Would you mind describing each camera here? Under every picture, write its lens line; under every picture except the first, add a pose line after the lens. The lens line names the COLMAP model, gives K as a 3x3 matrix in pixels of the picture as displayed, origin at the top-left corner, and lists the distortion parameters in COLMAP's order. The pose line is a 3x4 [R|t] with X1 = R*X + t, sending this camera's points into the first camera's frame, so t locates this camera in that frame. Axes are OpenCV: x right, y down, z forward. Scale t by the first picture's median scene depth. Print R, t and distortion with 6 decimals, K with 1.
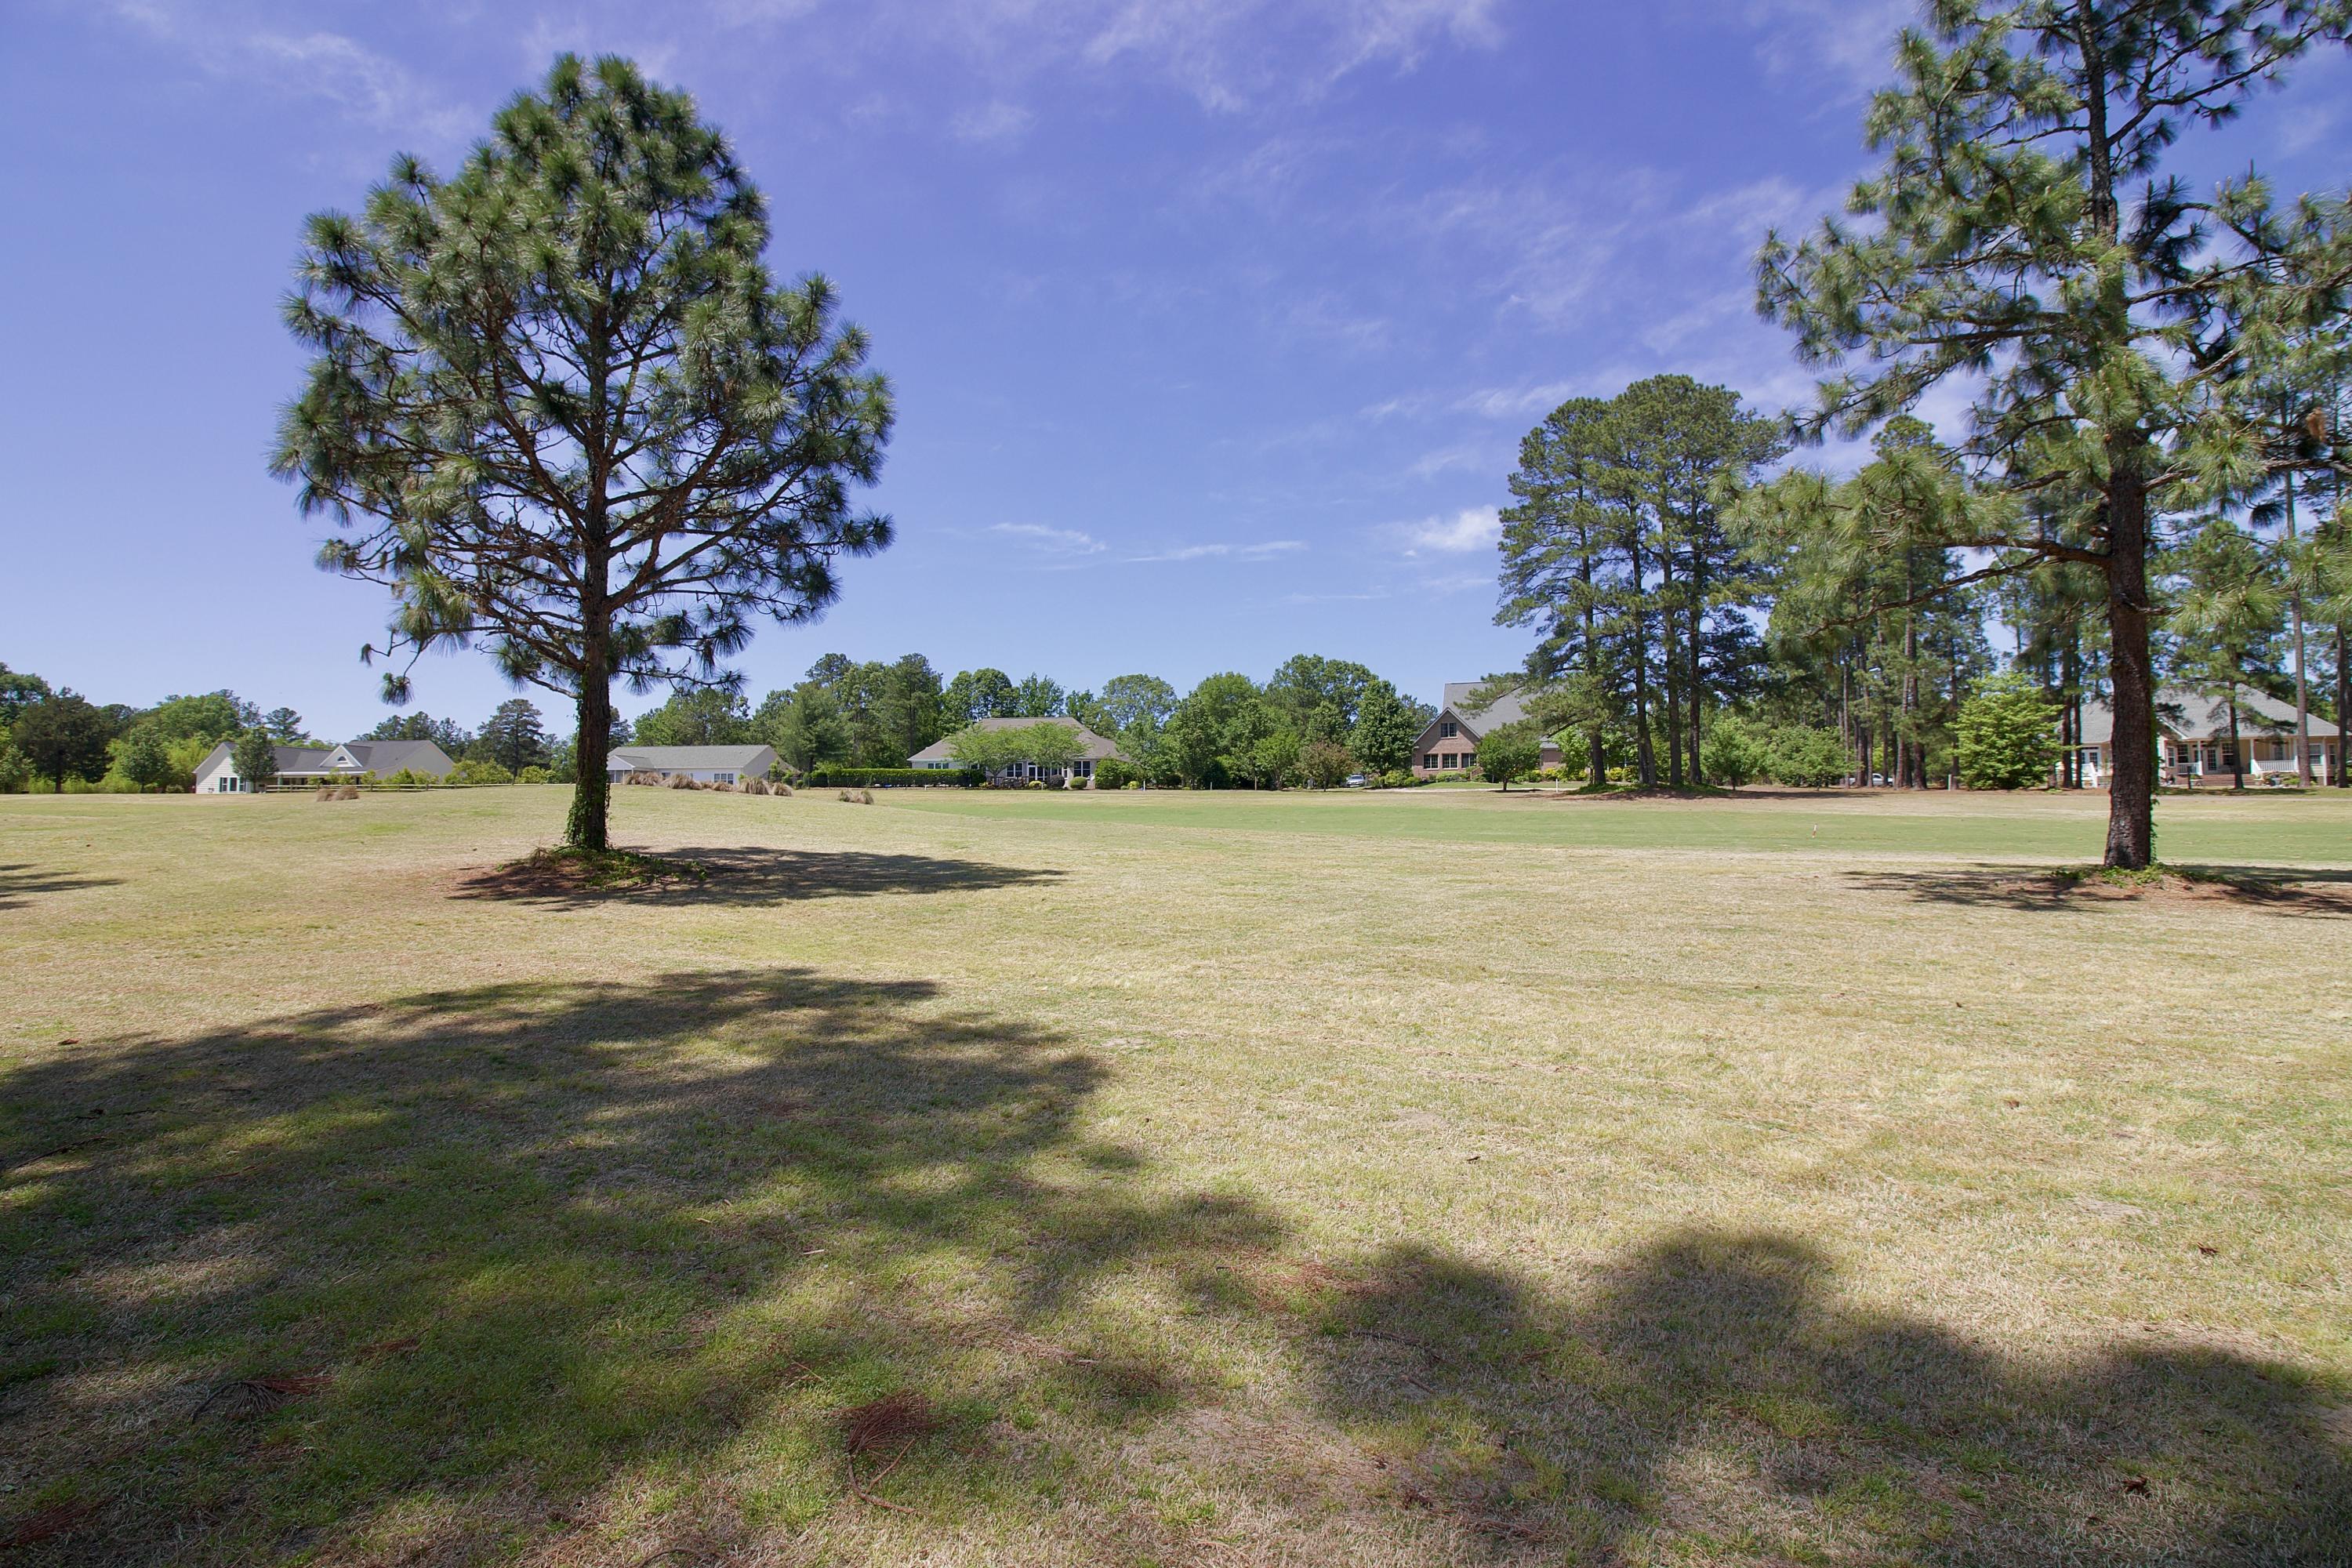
lens RADIAL K [[1088.0, 0, 1173.5], [0, 1088.0, 752.7], [0, 0, 1]] dist [0.011786, -0.013423]
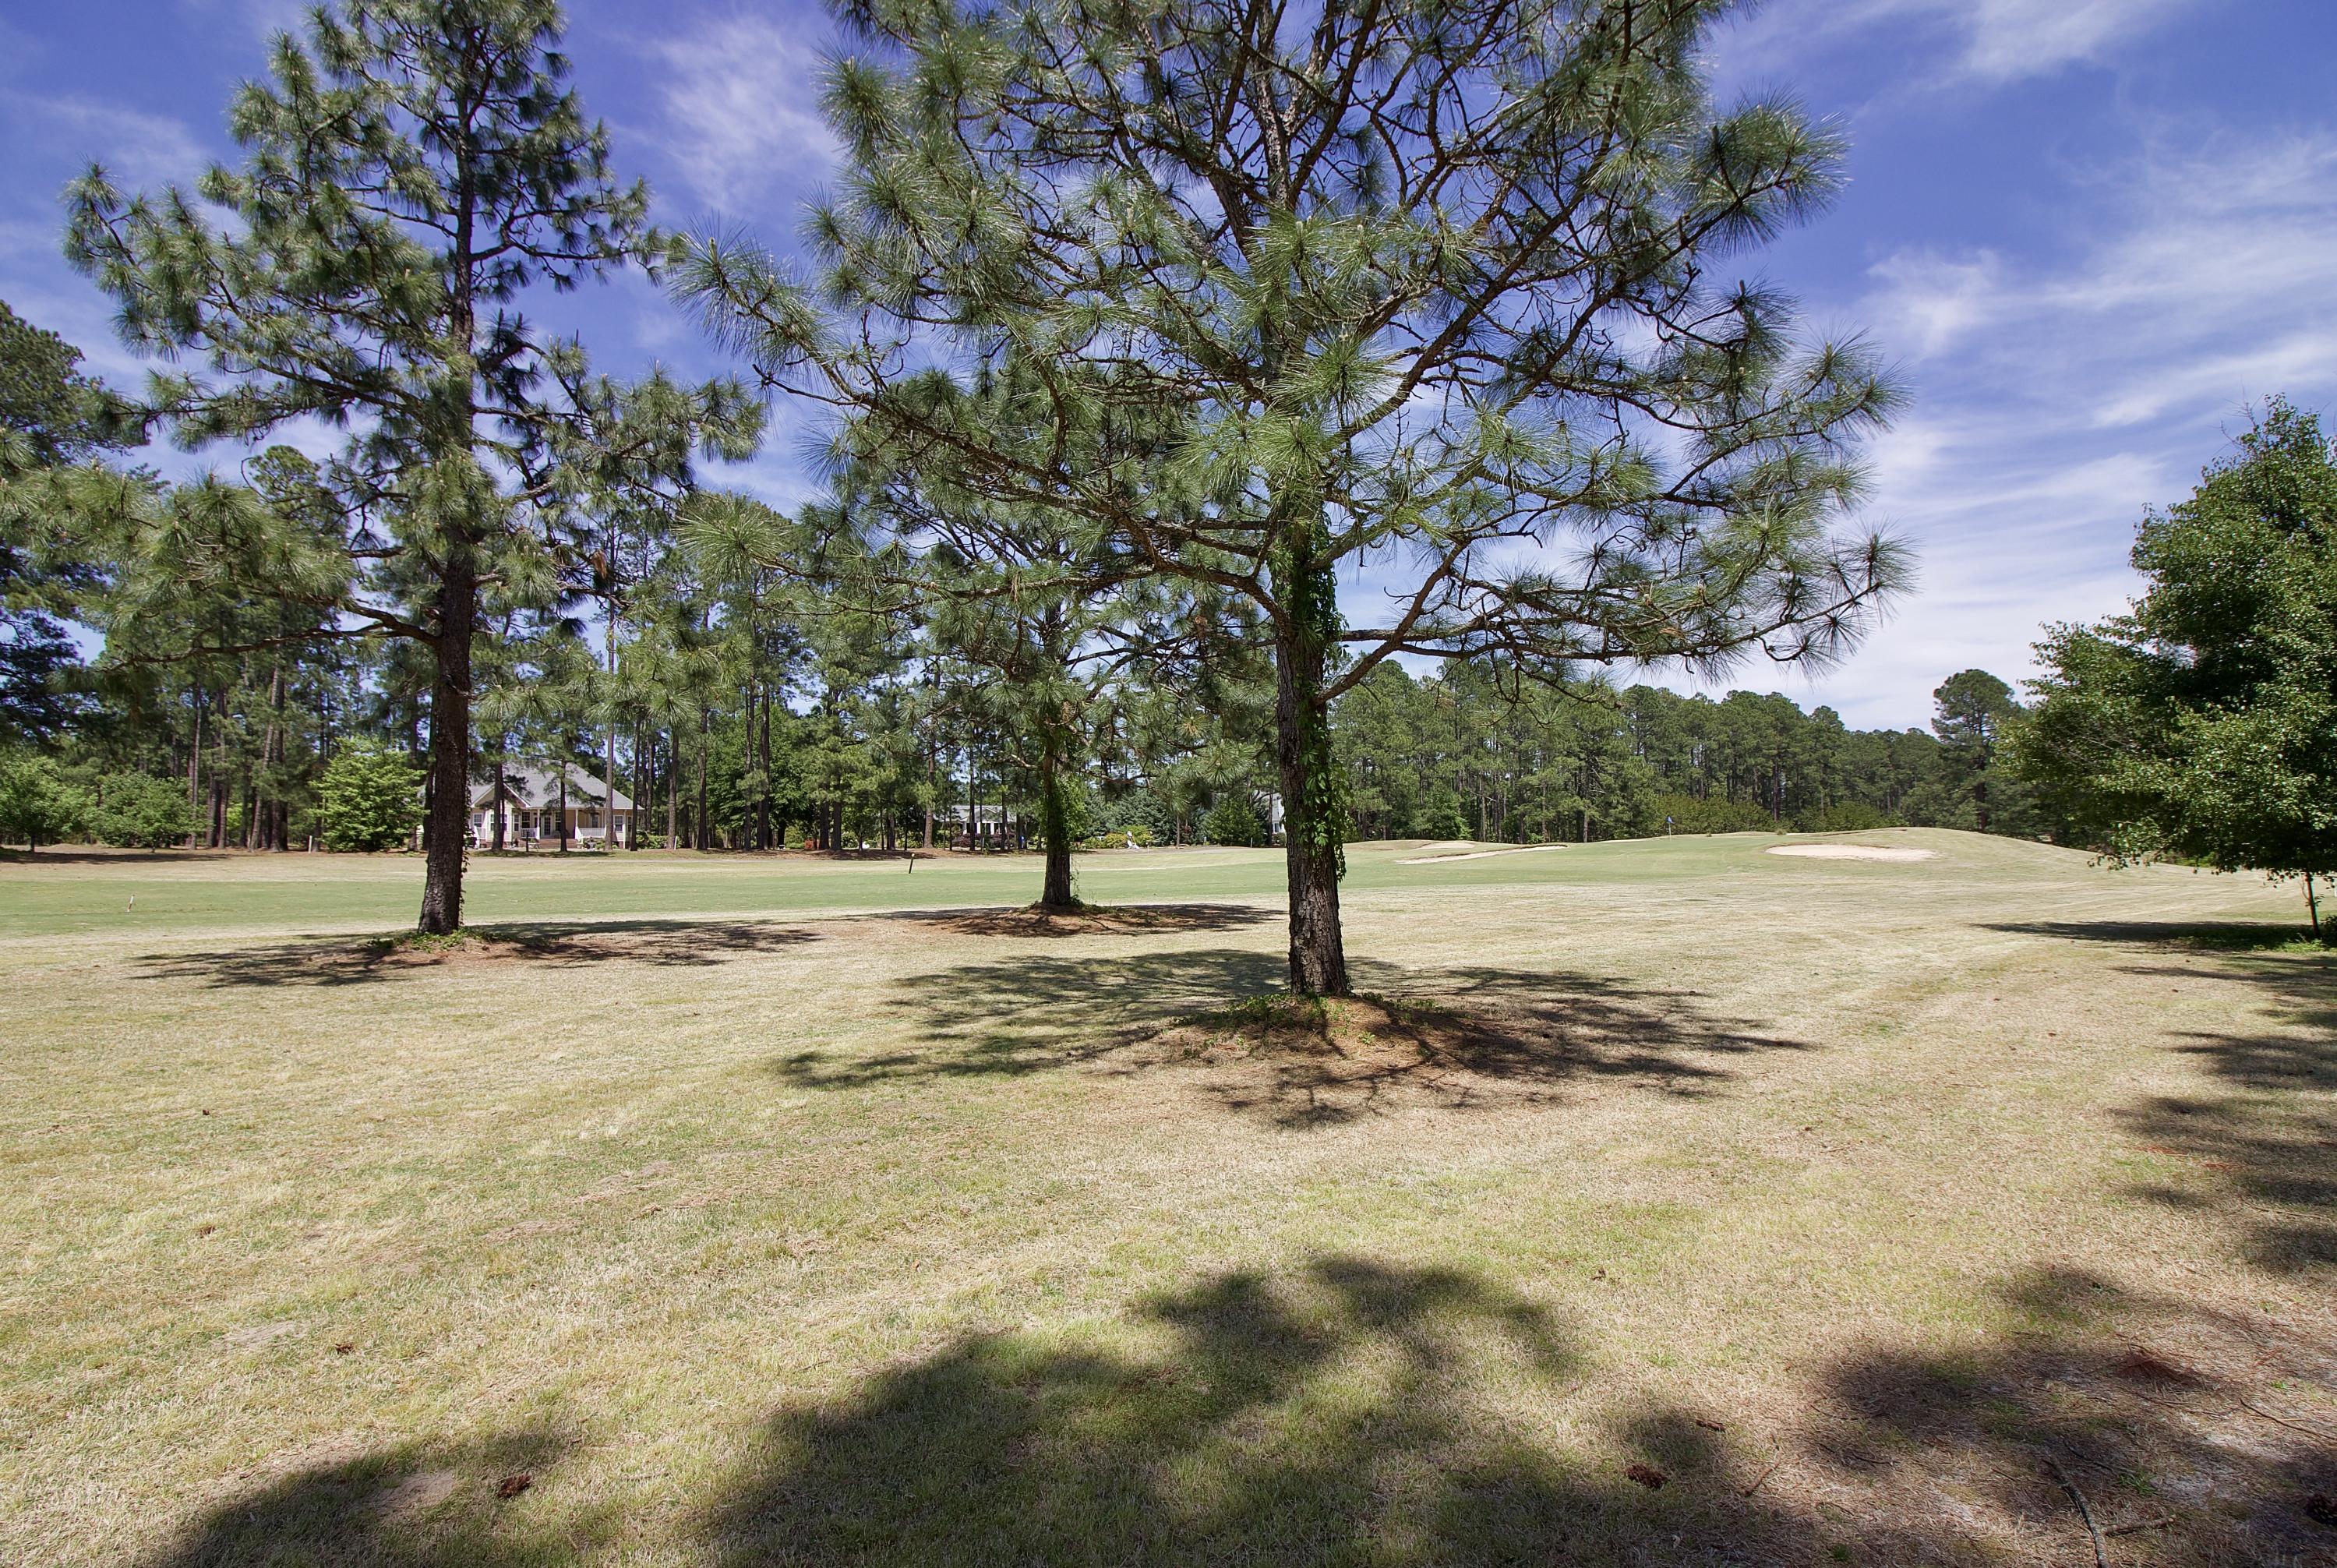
lens RADIAL K [[1081.1, 0, 1166.1], [0, 1081.1, 752.9], [0, 0, 1]] dist [0.011786, -0.013423]
pose [[0.343684, 0.075948, 0.936009, 0.115459], [-0.038752, 0.997022, -0.066670, -0.024440], [-0.938286, -0.013359, 0.345603, -0.022602]]
